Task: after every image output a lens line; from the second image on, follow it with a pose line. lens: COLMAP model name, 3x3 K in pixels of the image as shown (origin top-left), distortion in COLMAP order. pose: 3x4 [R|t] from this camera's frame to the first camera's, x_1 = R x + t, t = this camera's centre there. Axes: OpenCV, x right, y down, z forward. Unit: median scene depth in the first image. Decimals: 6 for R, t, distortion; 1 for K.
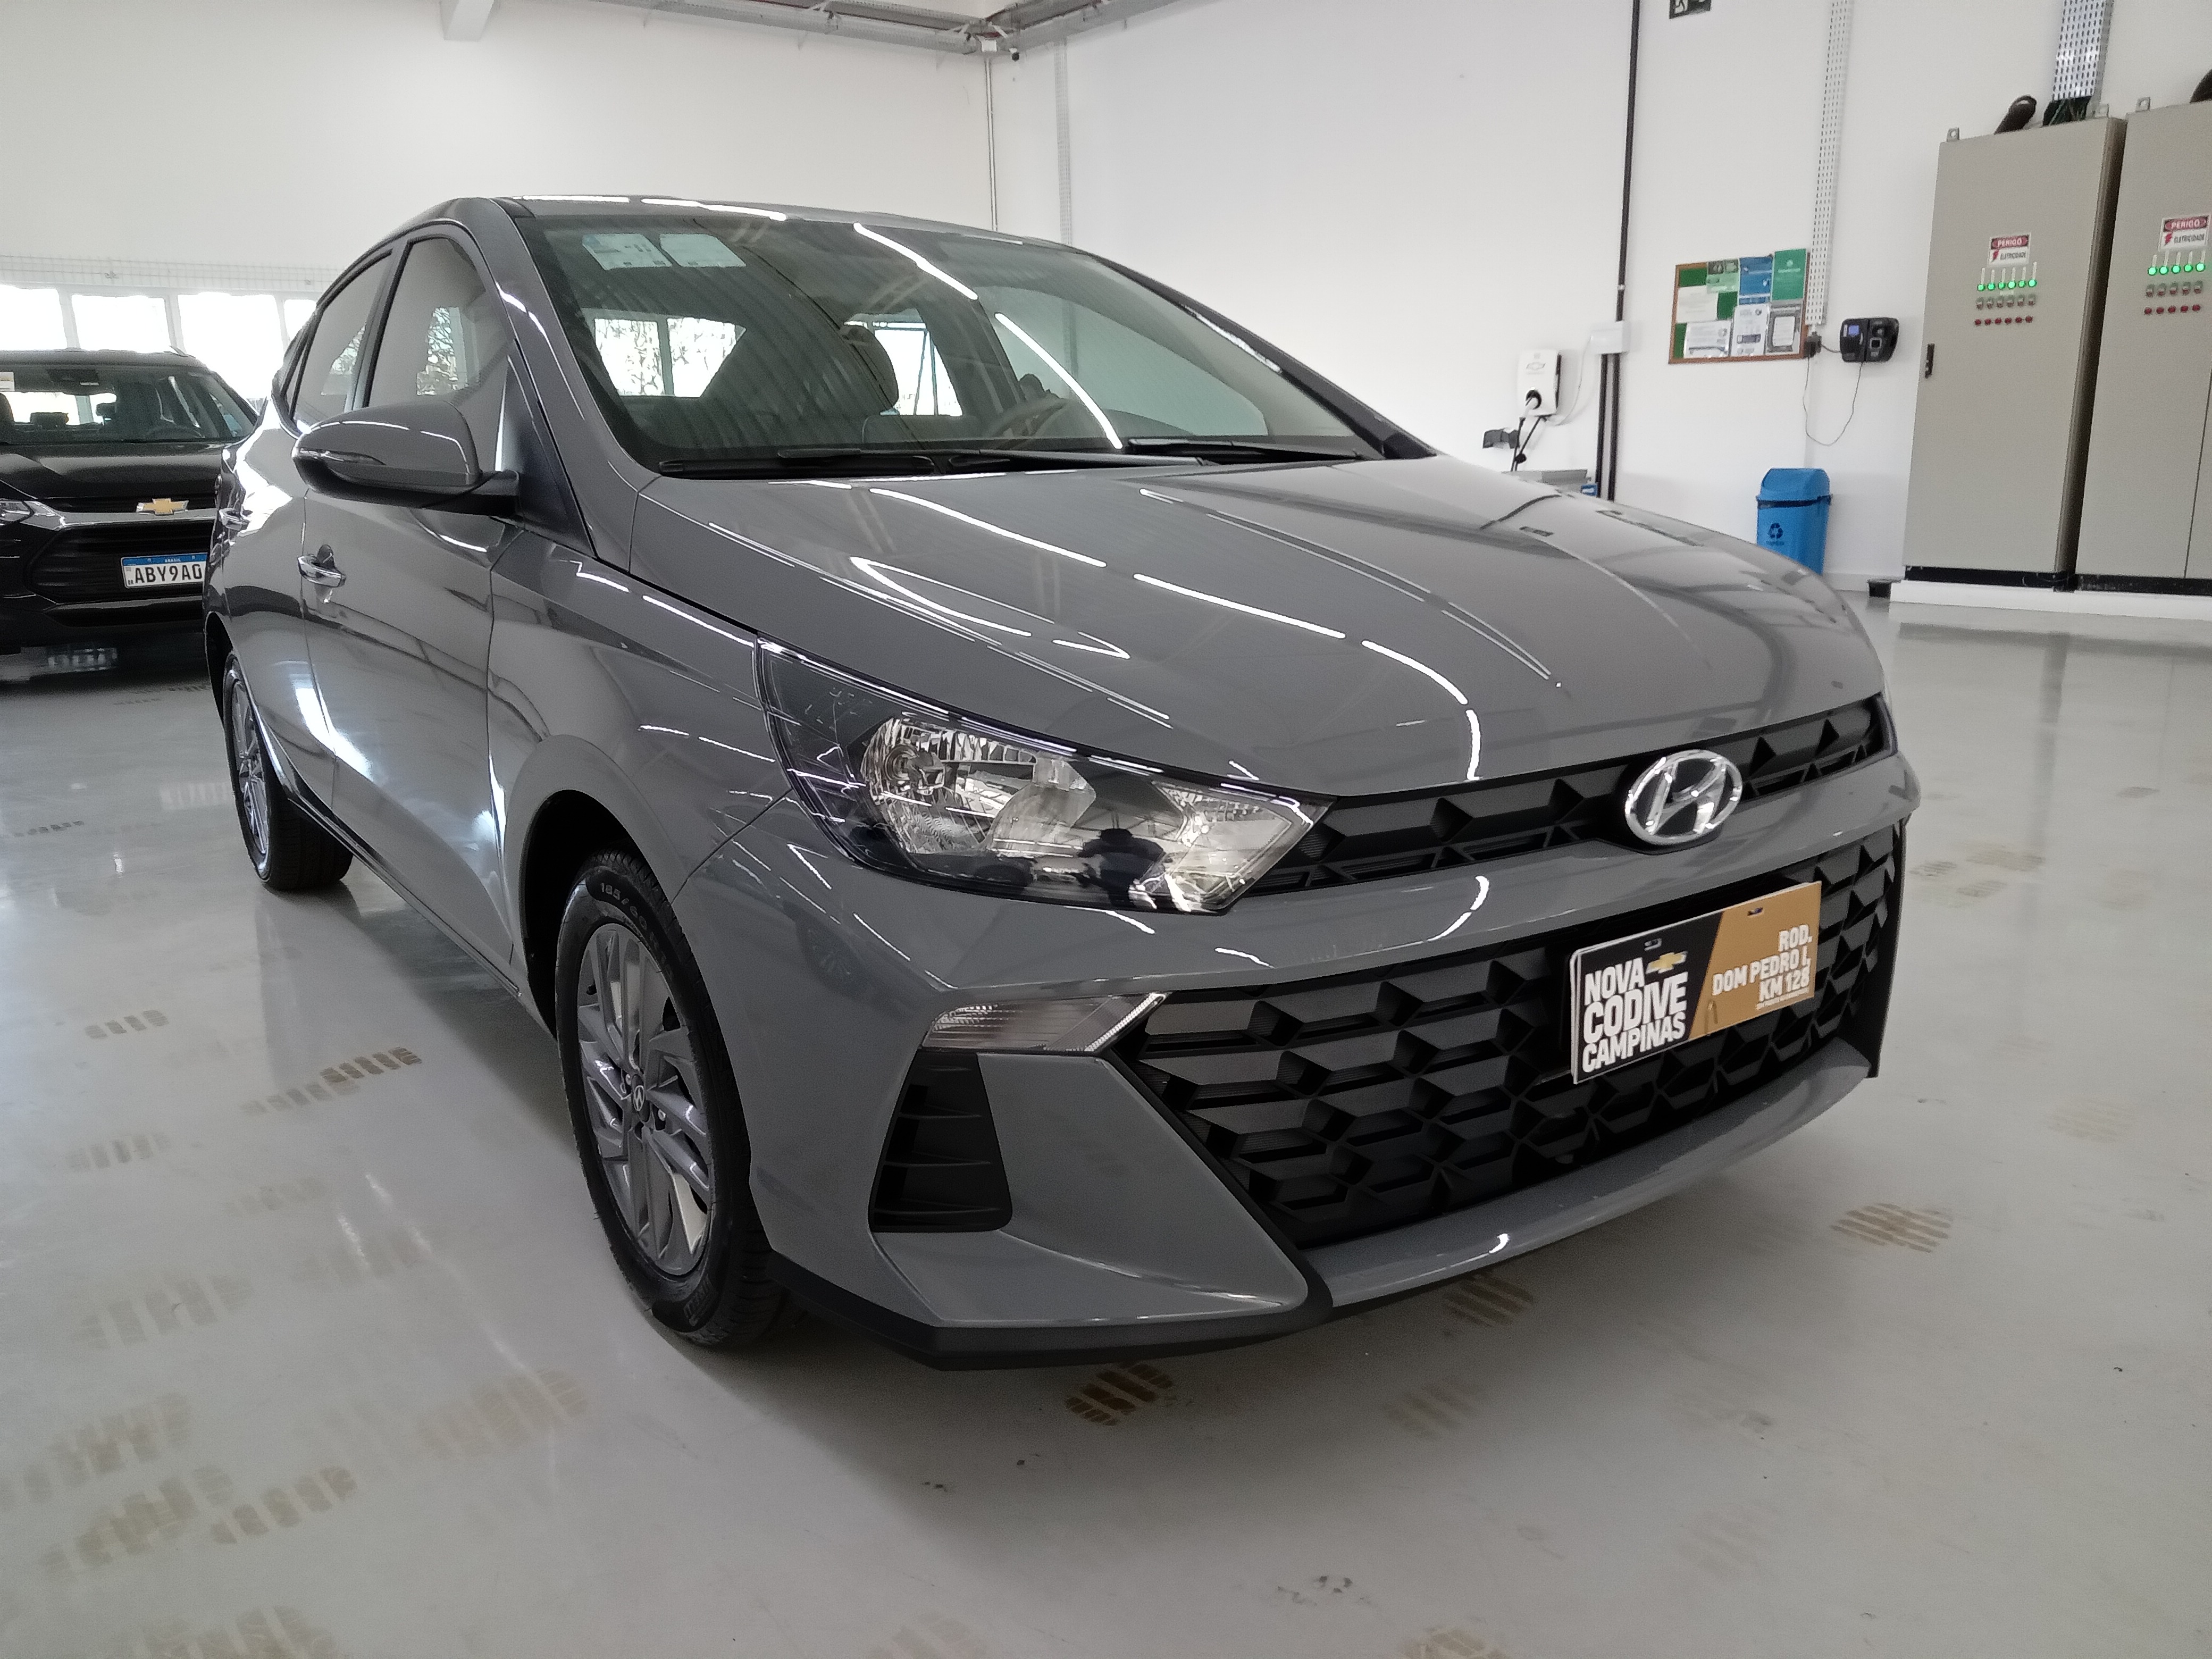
lens RADIAL K [[1621.8, 0, 1106.0], [0, 1621.8, 829.5], [0, 0, 1]] dist [0.051285, -0.048267]
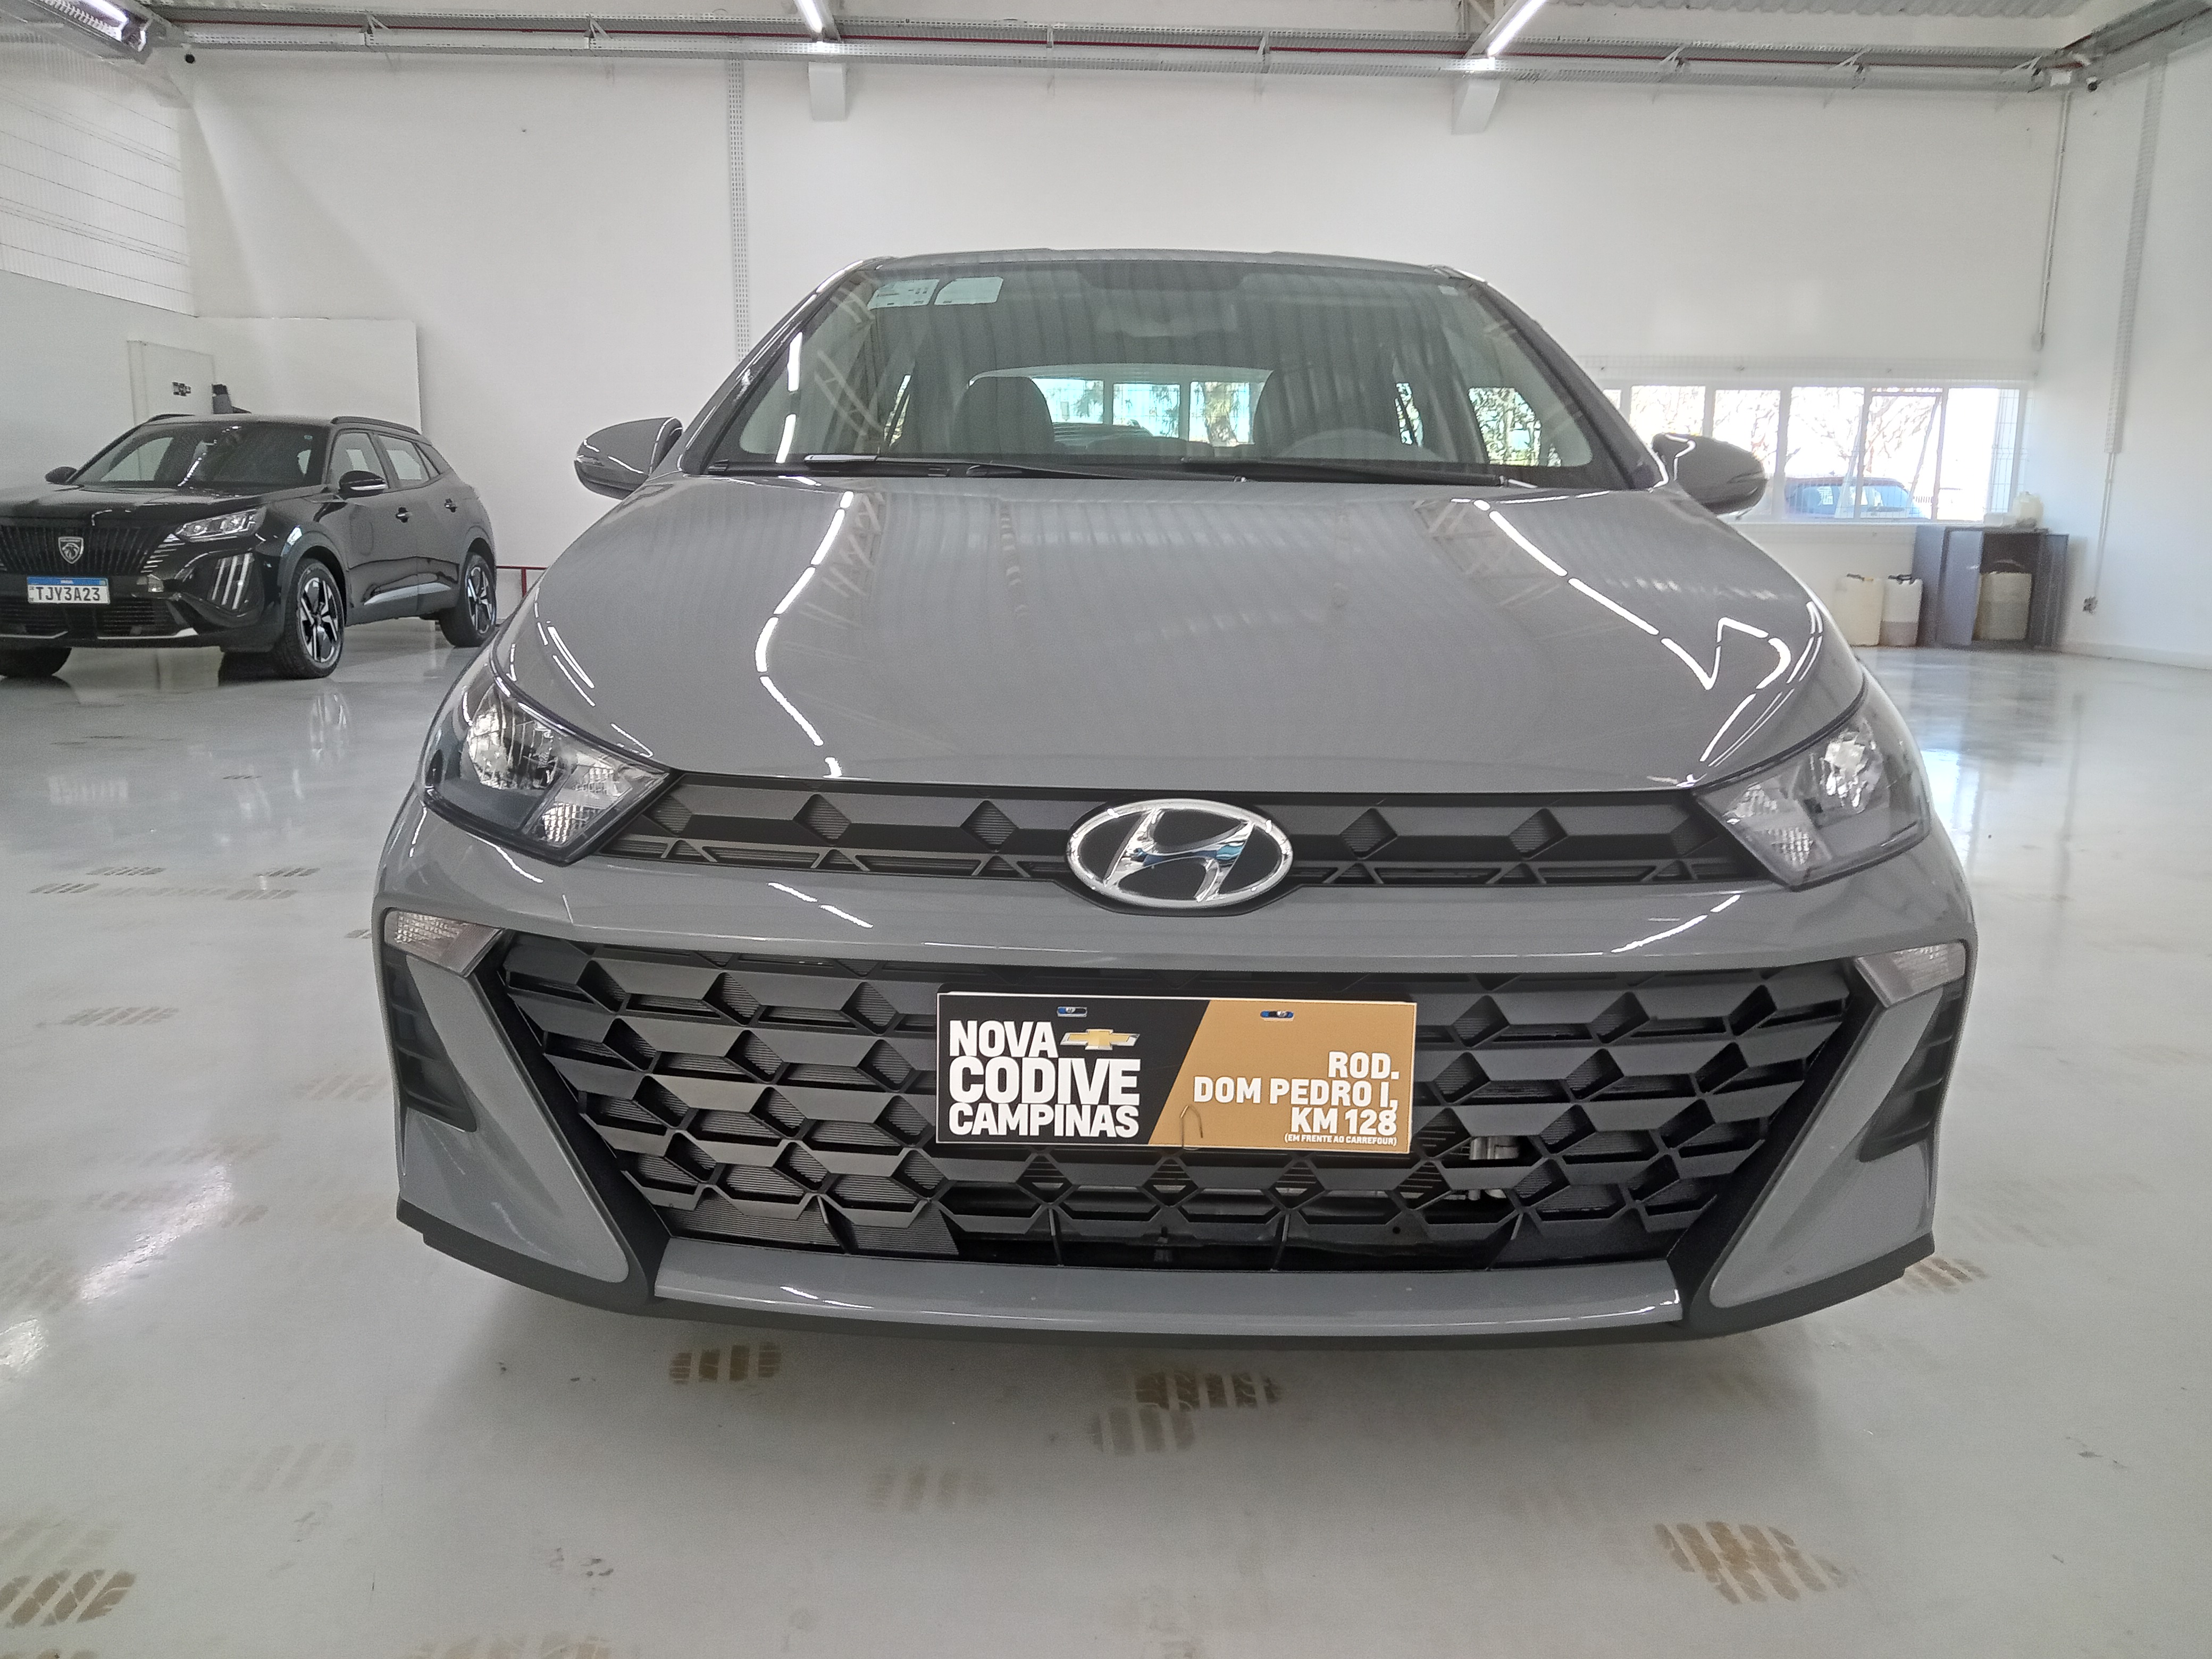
lens RADIAL K [[1621.8, 0, 1106.0], [0, 1621.8, 829.5], [0, 0, 1]] dist [0.051285, -0.048267]
pose [[0.797262, 0.143298, -0.586378, 0.823127], [-0.171923, 0.985086, 0.006980, -0.031849], [0.578633, 0.095247, 0.810008, 0.310360]]
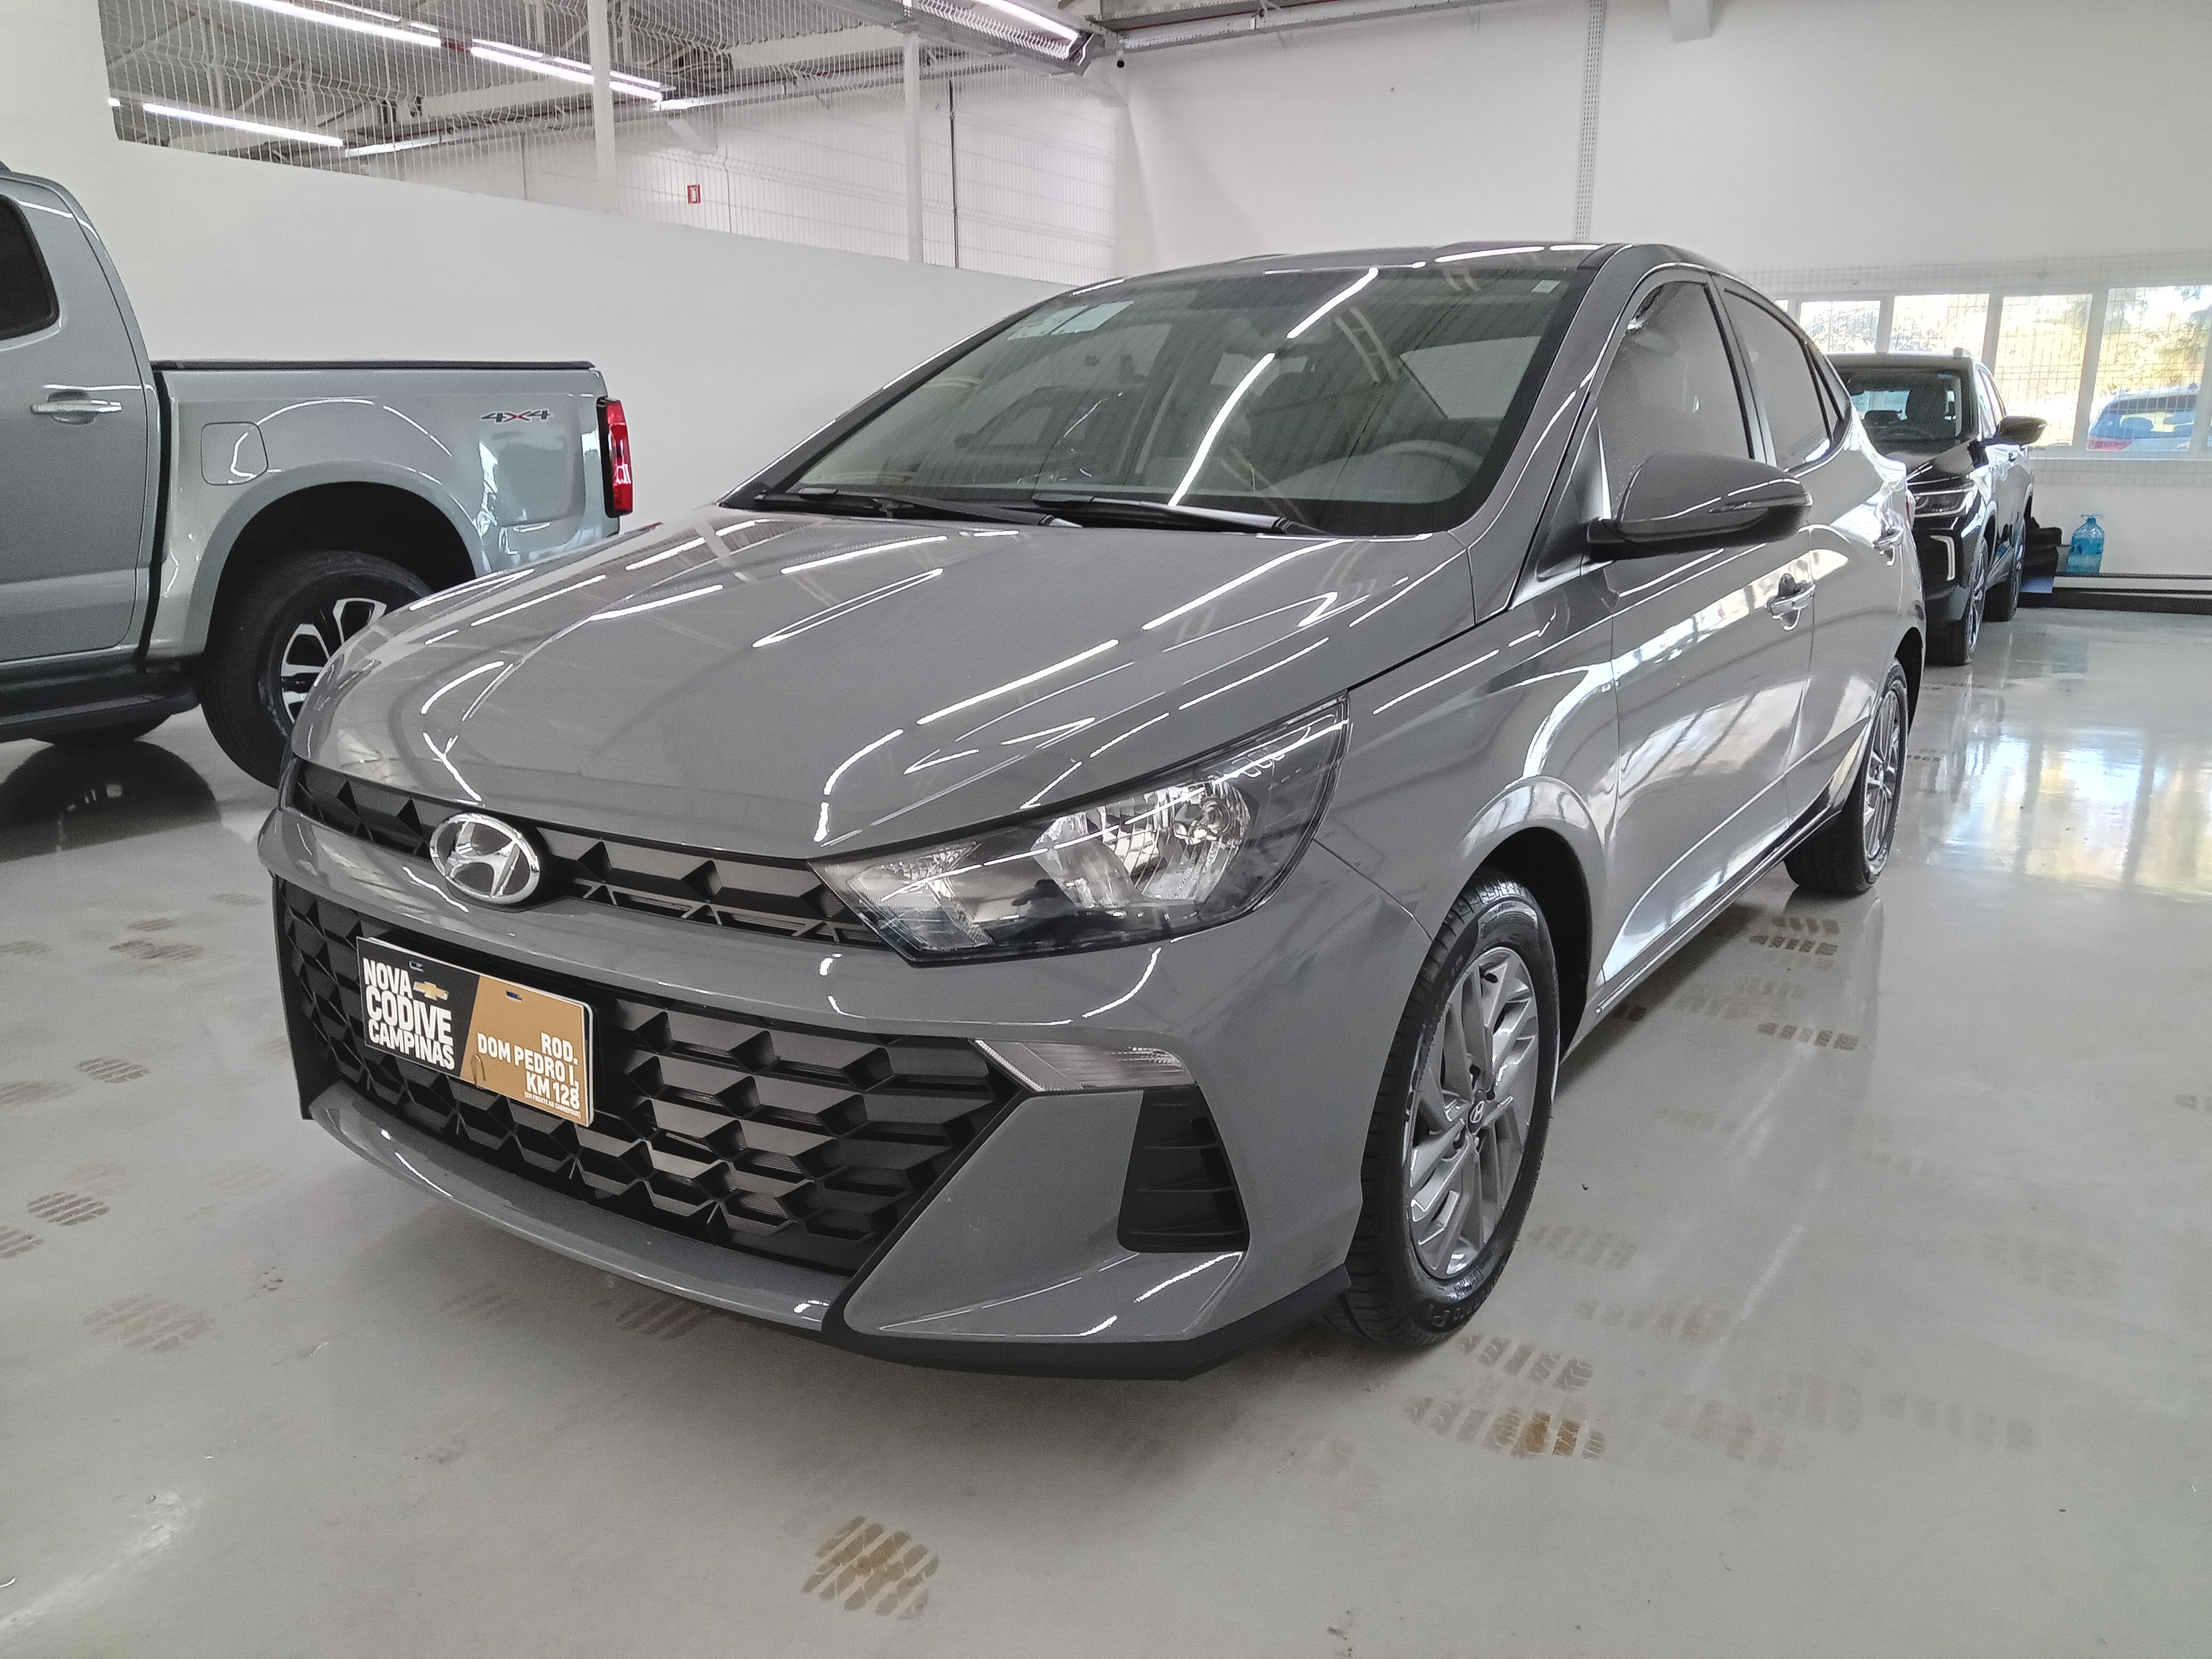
lens RADIAL K [[1621.8, 0, 1106.0], [0, 1621.8, 829.5], [0, 0, 1]] dist [0.051285, -0.048267]
pose [[0.328827, 0.244196, -0.912273, 1.479165], [-0.234200, 0.956902, 0.171725, -0.321006], [0.914890, 0.157186, 0.371846, 0.988841]]
